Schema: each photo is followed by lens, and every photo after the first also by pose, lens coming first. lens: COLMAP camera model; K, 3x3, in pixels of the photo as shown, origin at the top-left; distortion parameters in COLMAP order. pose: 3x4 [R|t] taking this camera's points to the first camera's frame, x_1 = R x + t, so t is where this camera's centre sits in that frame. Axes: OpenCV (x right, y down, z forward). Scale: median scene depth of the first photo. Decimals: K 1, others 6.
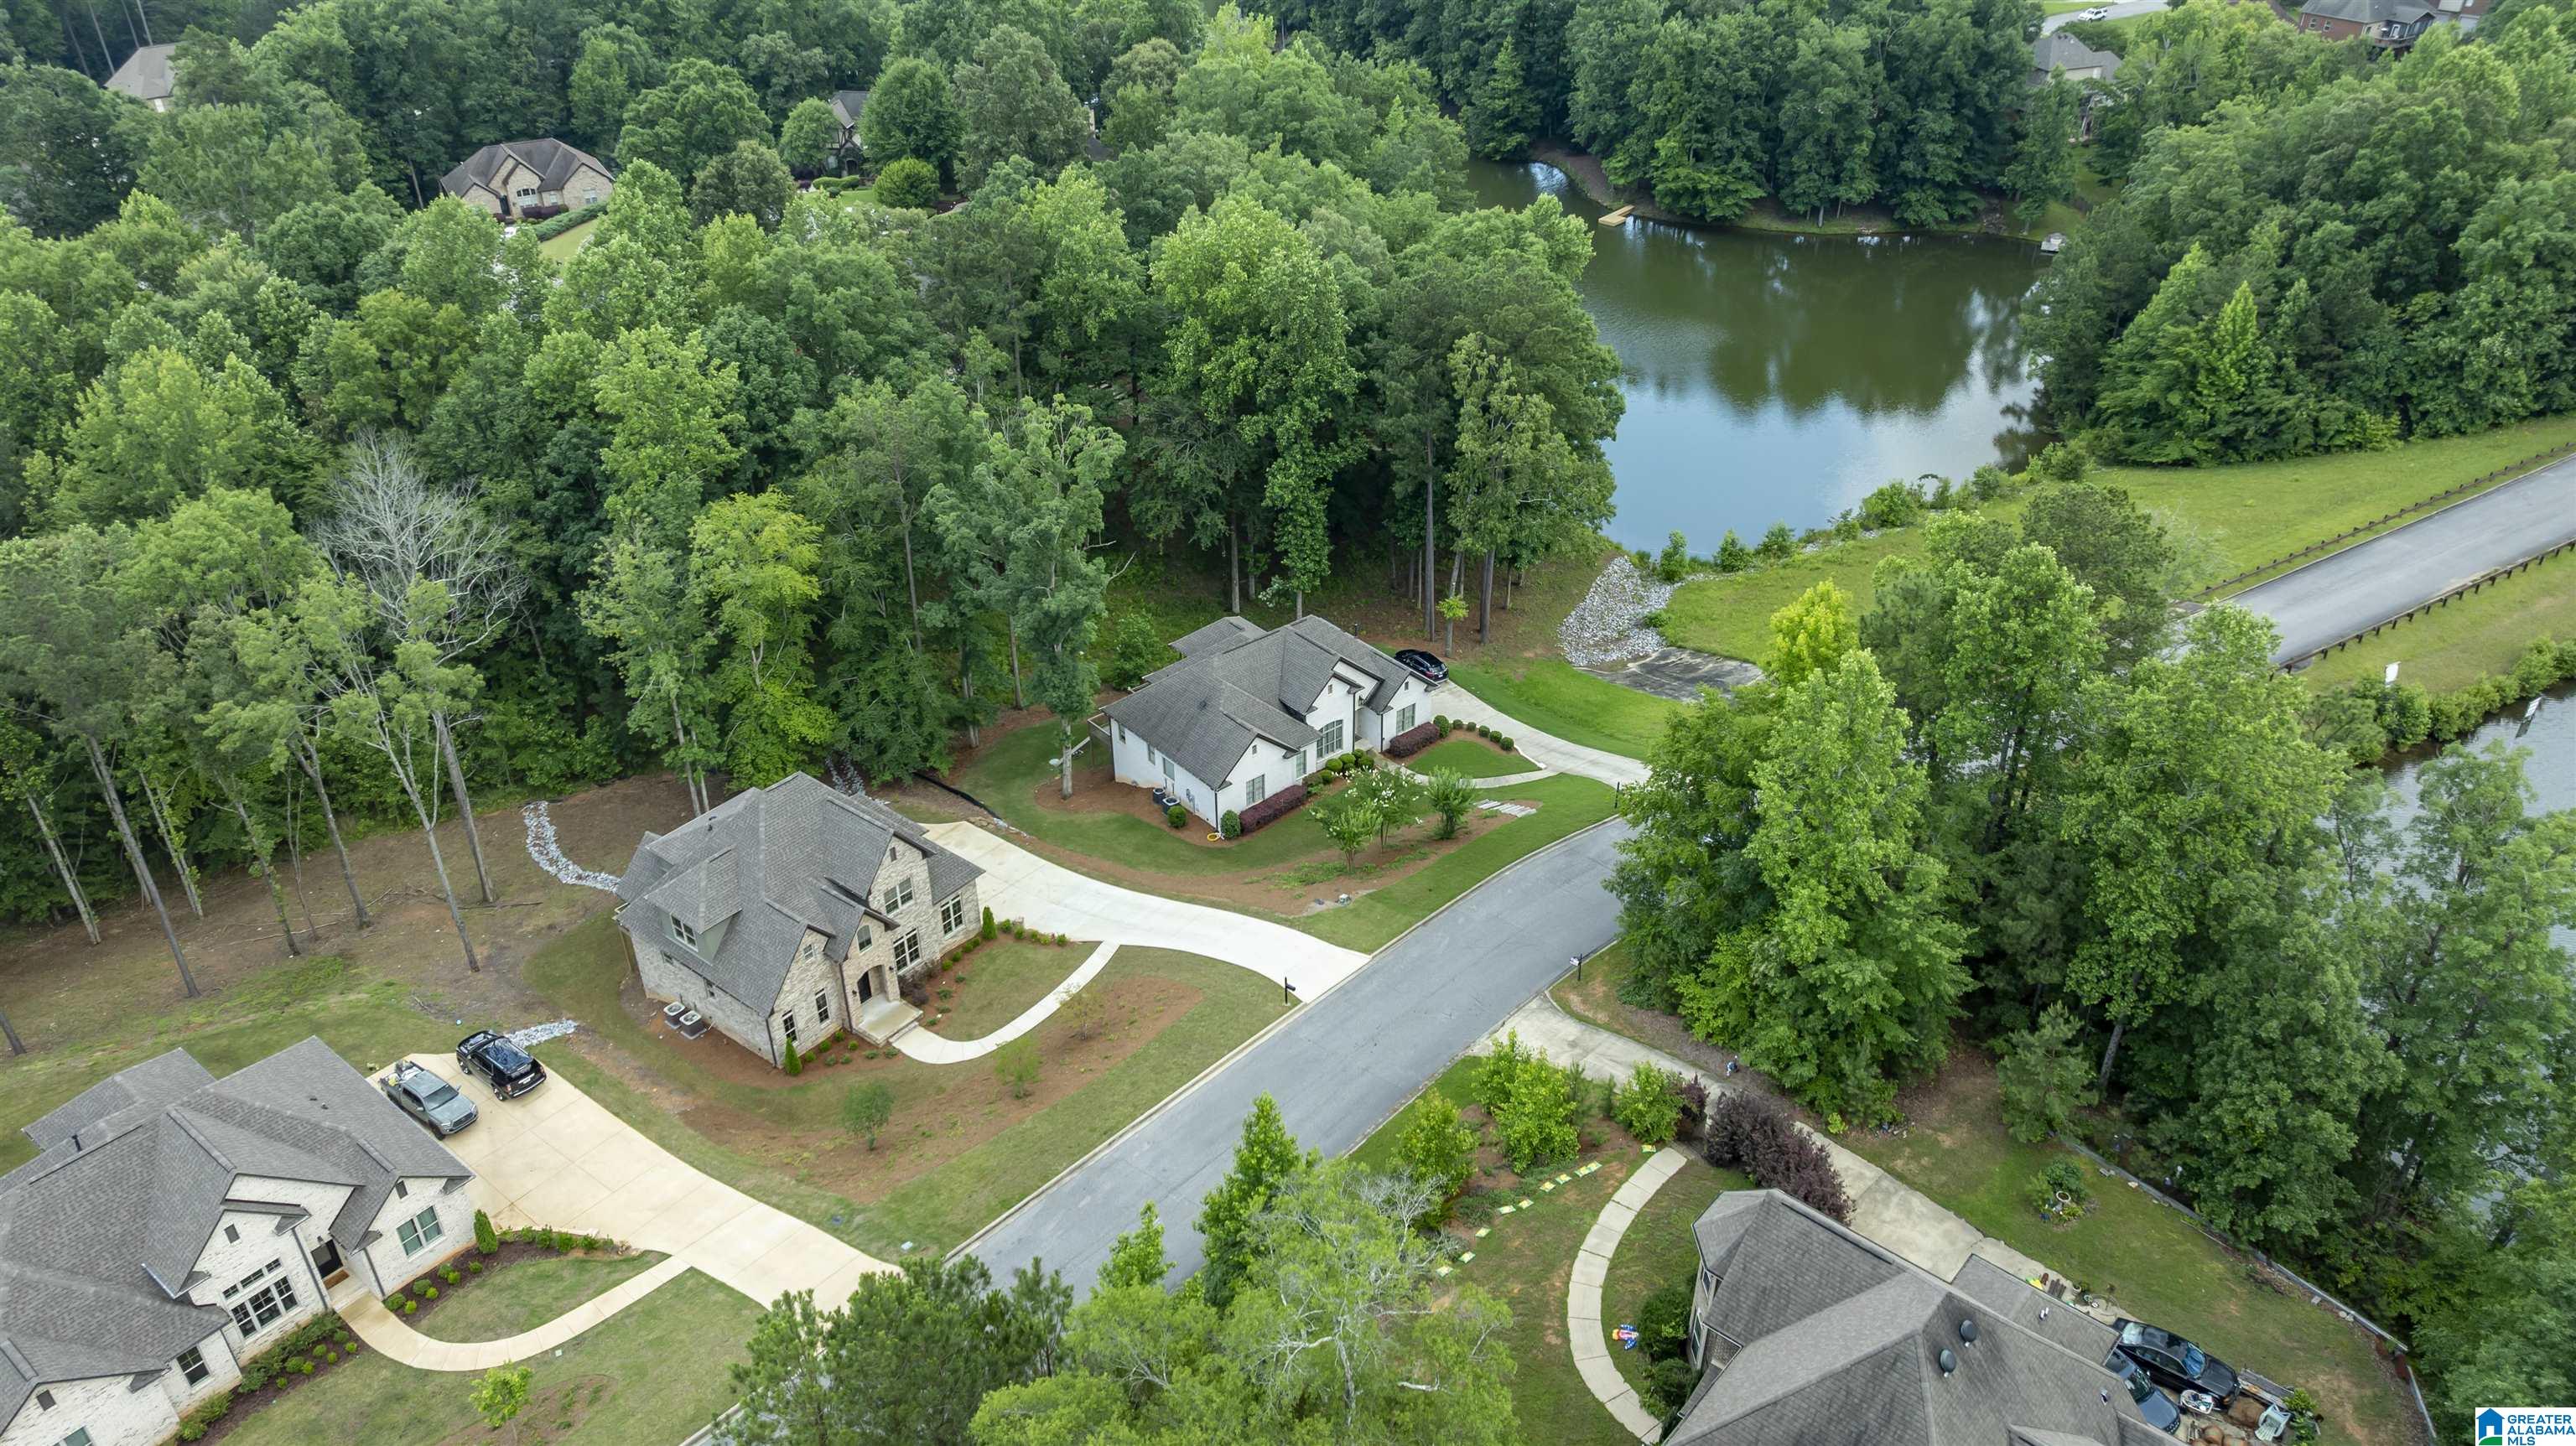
lens RADIAL K [[1827.1, 0, 1289.2], [0, 1827.1, 718.3], [0, 0, 1]] dist [-0.035416, 0.027440]
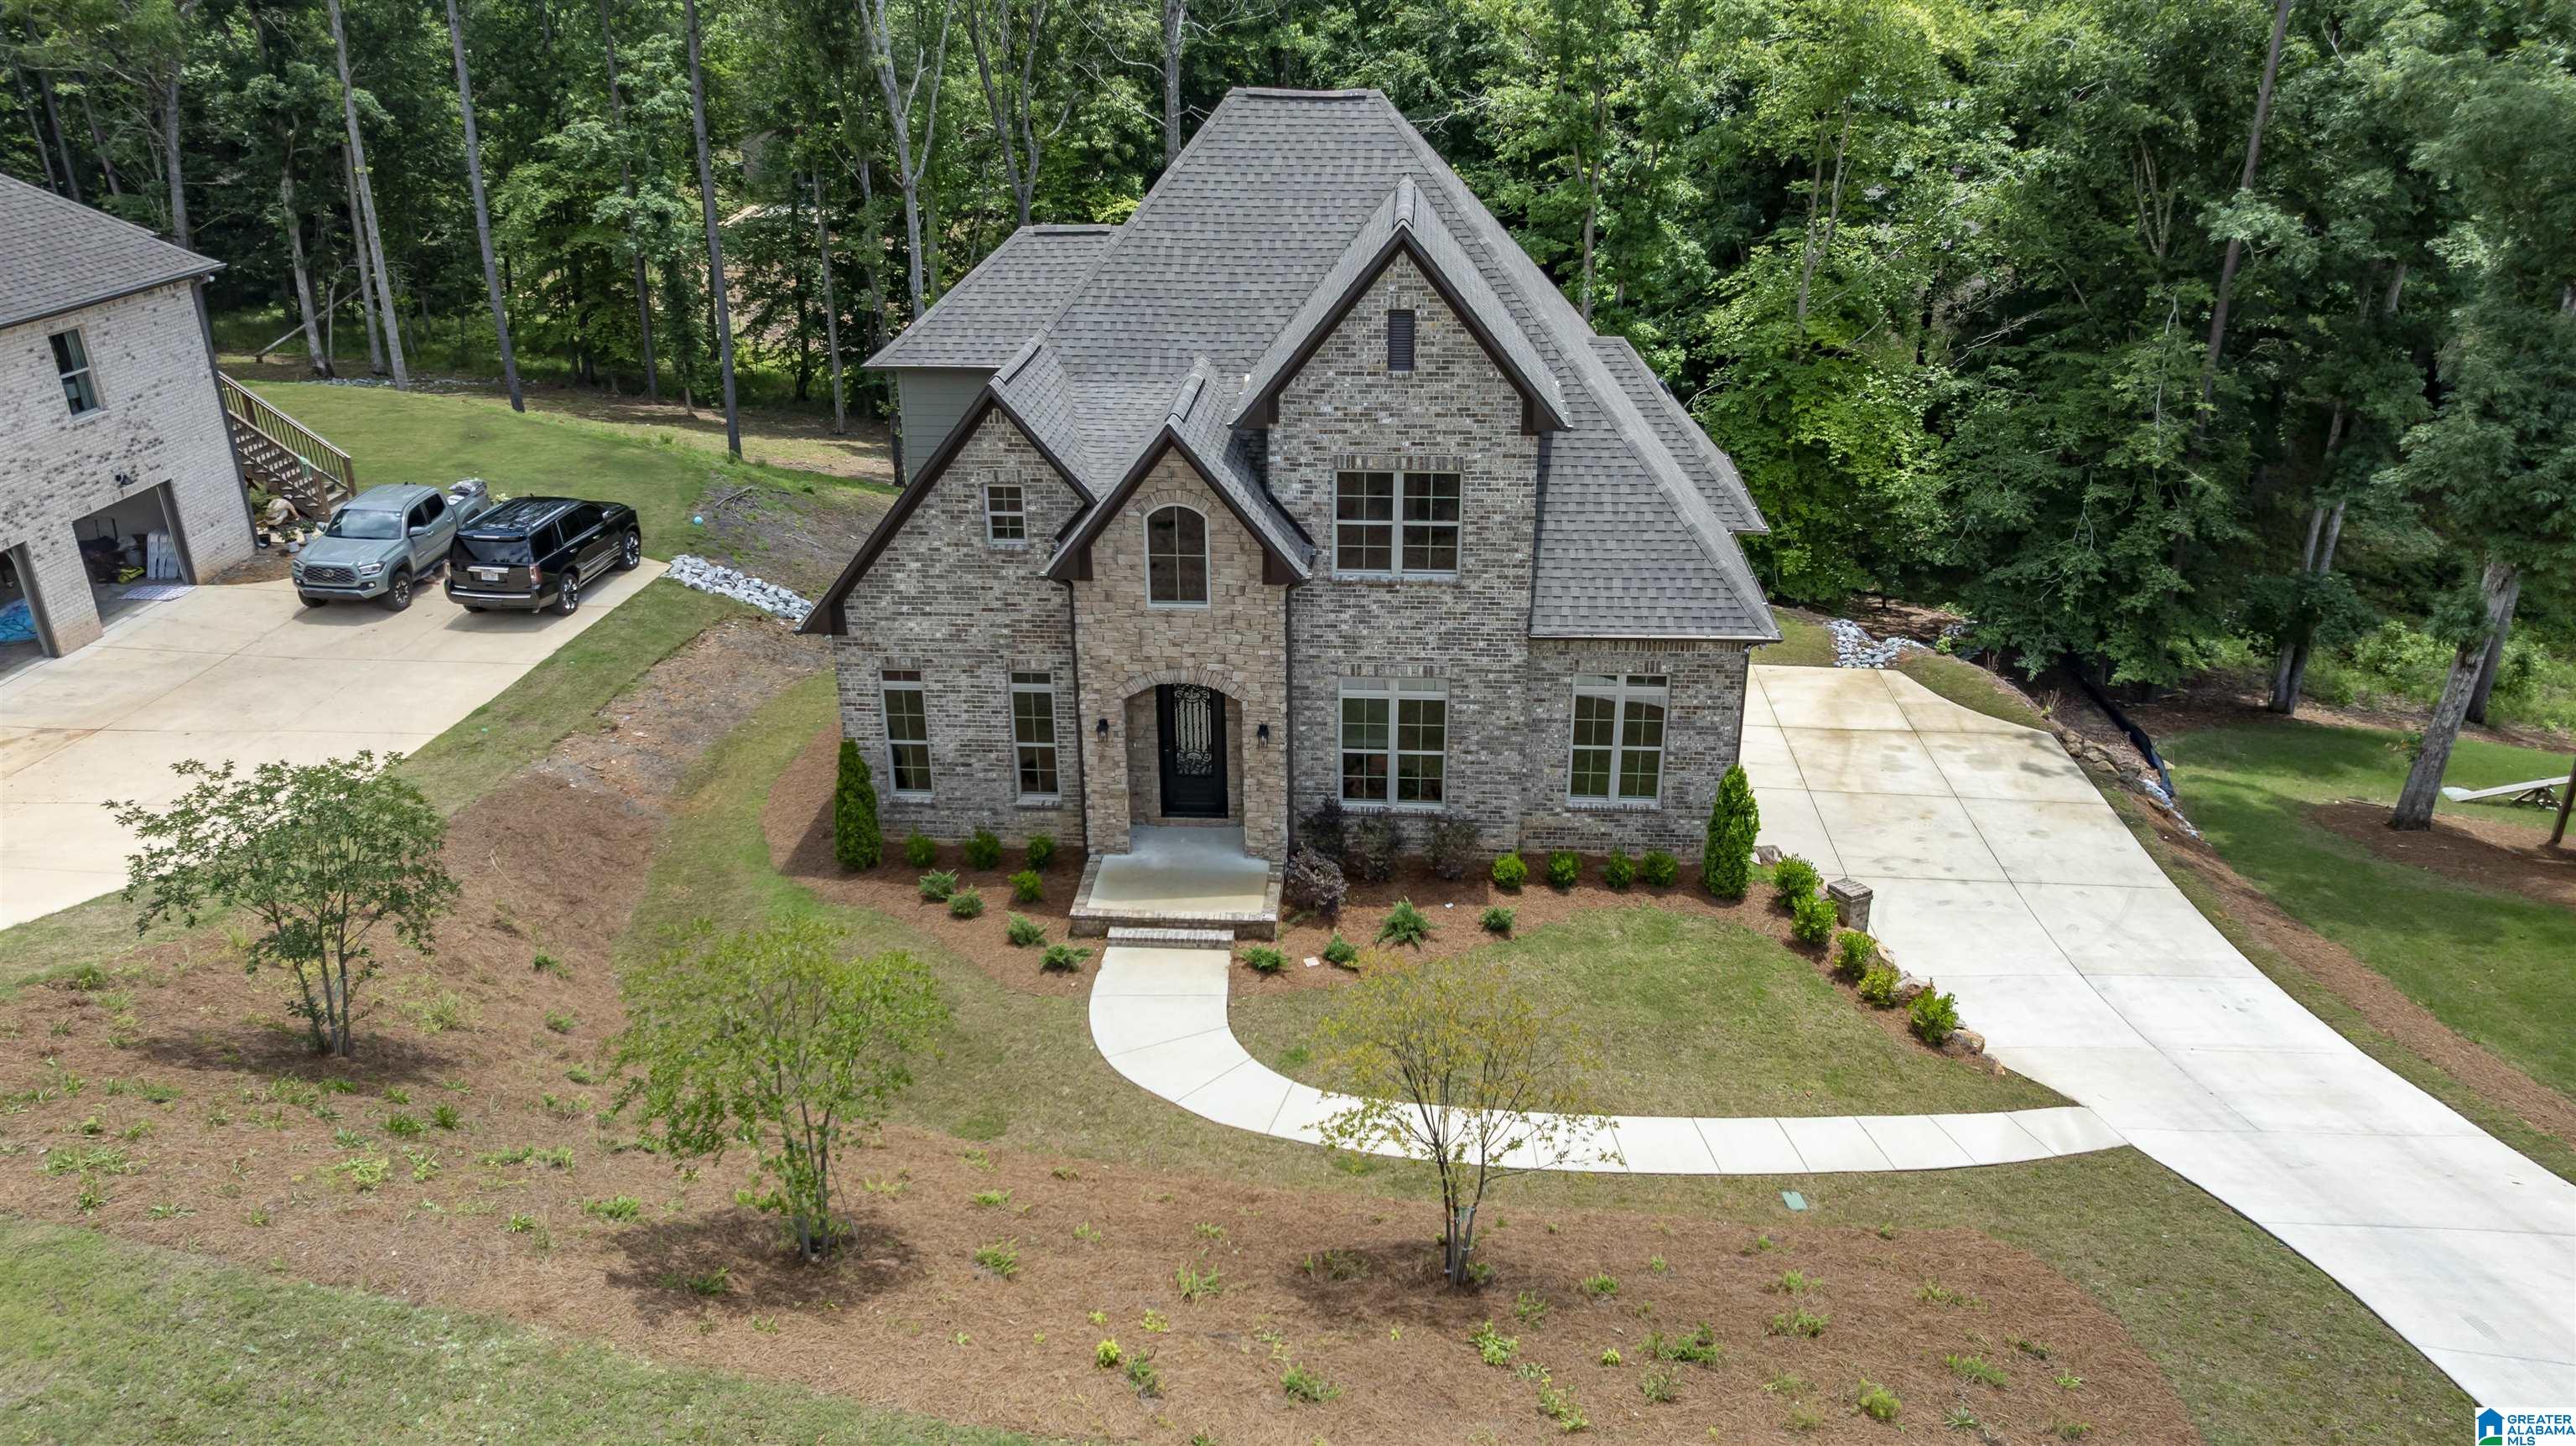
lens RADIAL K [[1827.1, 0, 1294.5], [0, 1827.1, 713.4], [0, 0, 1]] dist [-0.035416, 0.027440]
pose [[0.573235, 0.335593, -0.747515, -0.000642], [-0.438009, 0.896501, 0.066590, 0.067853], [0.692495, 0.289247, 0.660899, 0.485235]]
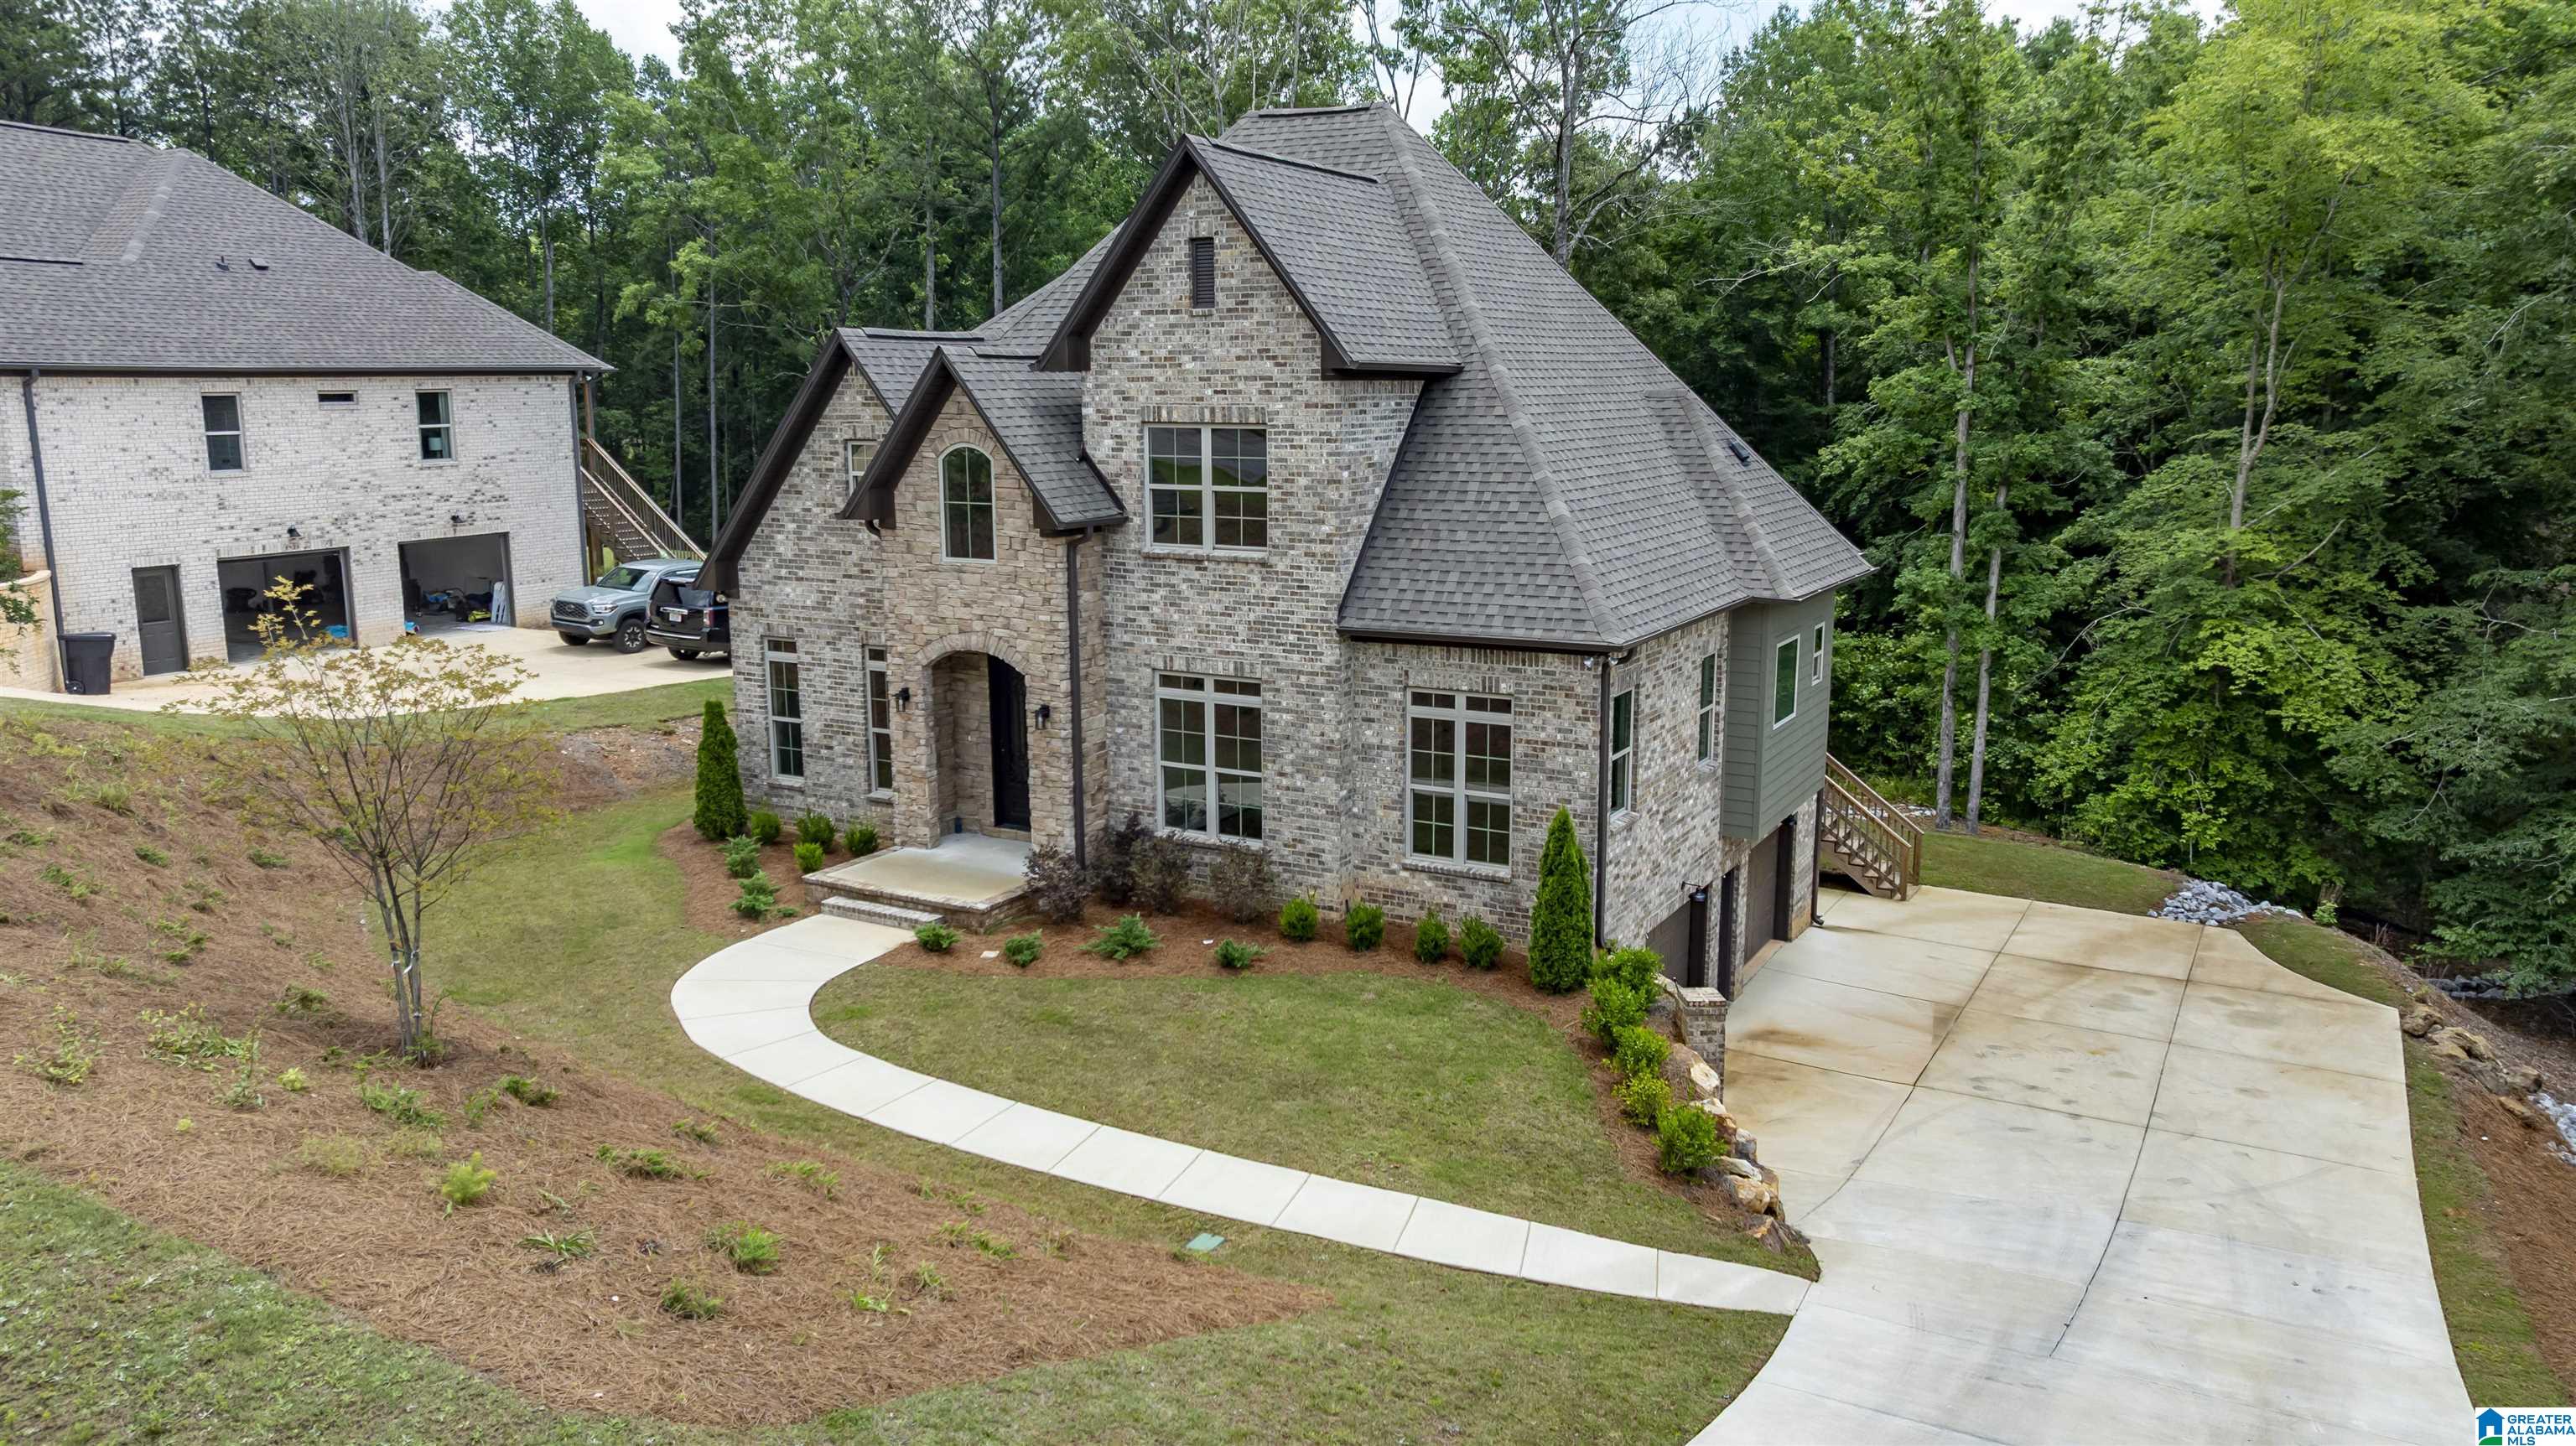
lens RADIAL K [[1827.1, 0, 1292.5], [0, 1827.1, 705.7], [0, 0, 1]] dist [-0.035416, 0.027440]
pose [[0.162533, 0.188019, -0.968624, 0.020889], [-0.524195, 0.848140, 0.076673, 0.059014], [0.835944, 0.495286, 0.236409, 0.578856]]
